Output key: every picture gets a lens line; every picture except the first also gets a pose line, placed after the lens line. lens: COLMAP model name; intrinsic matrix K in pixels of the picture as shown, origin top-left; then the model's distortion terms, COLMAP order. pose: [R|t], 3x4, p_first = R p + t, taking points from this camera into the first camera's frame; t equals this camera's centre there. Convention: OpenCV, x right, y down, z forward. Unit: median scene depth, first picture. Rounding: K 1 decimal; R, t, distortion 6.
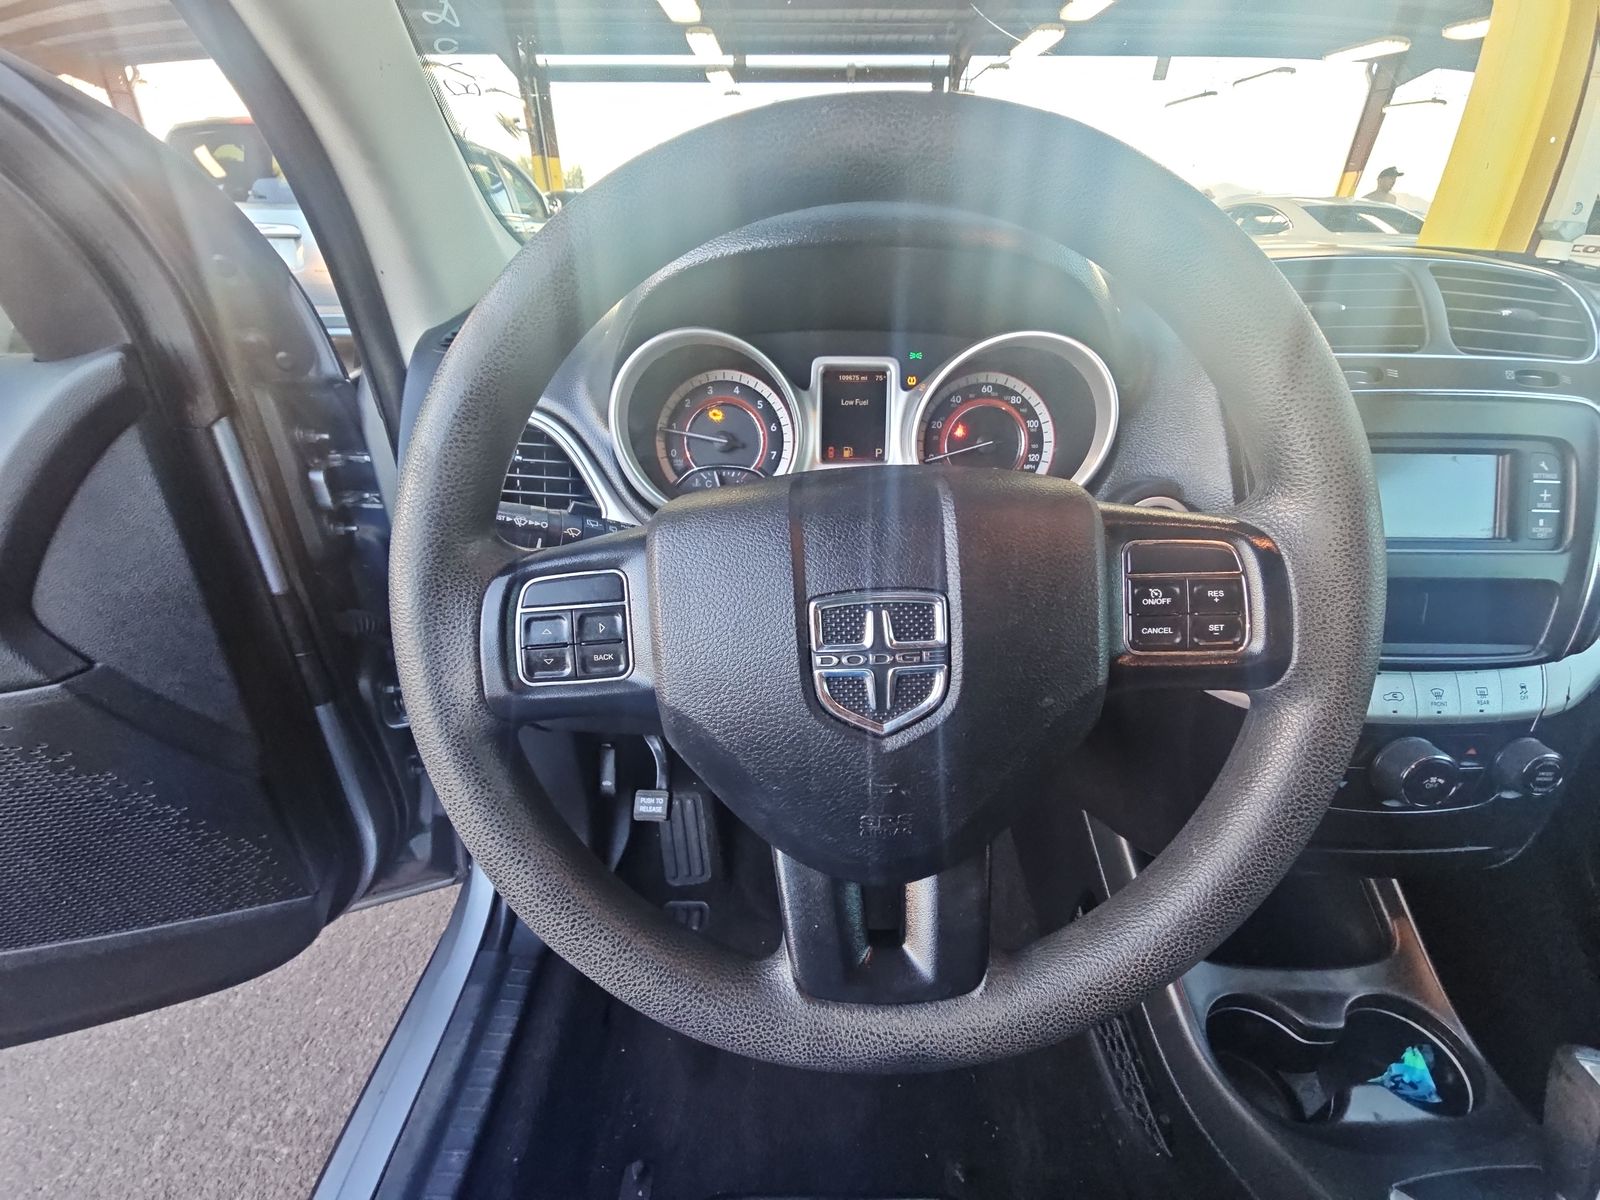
lens RADIAL K [[666.3, 0, 791.8], [0, 666.3, 605.8], [0, 0, 1]] dist [0.006995, -0.010845]
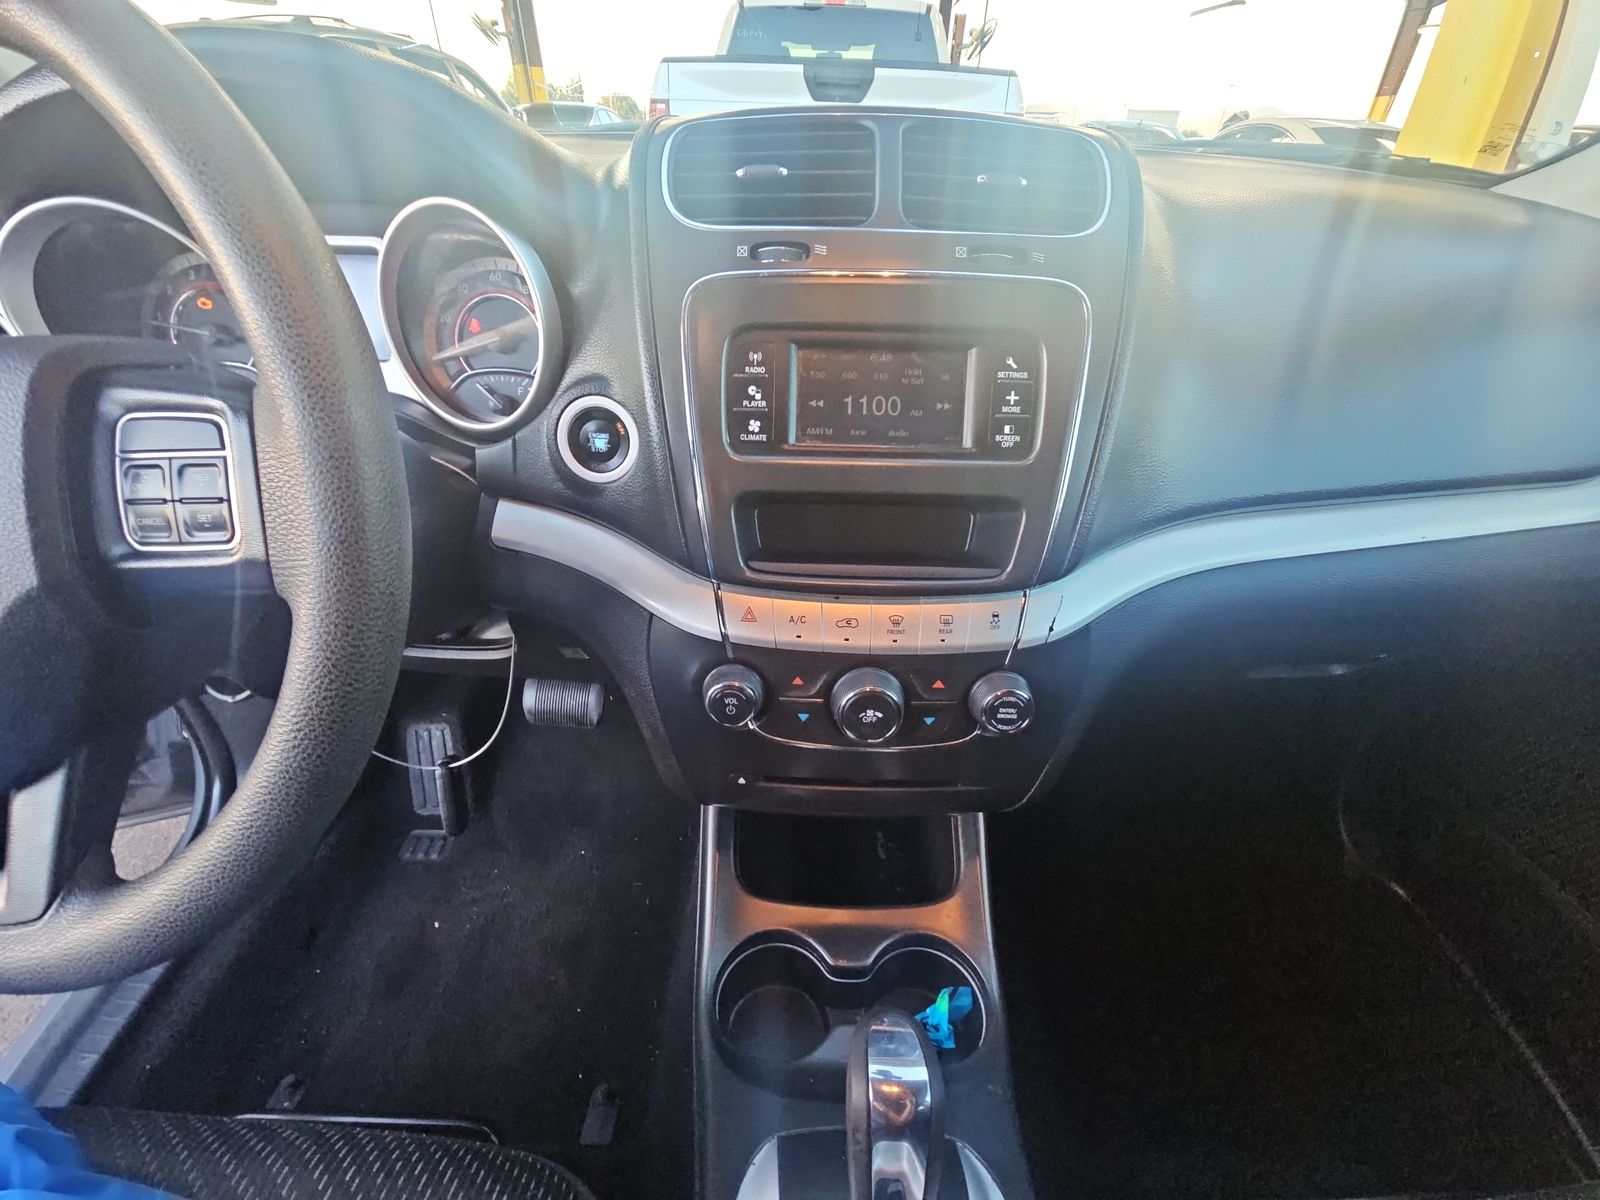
lens RADIAL K [[666.3, 0, 791.8], [0, 666.3, 605.8], [0, 0, 1]] dist [0.006995, -0.010845]
pose [[0.999848, 0.017116, -0.003413, 0.540835], [-0.016763, 0.996226, 0.085160, 0.023435], [0.004857, -0.085090, 0.996361, 0.058635]]
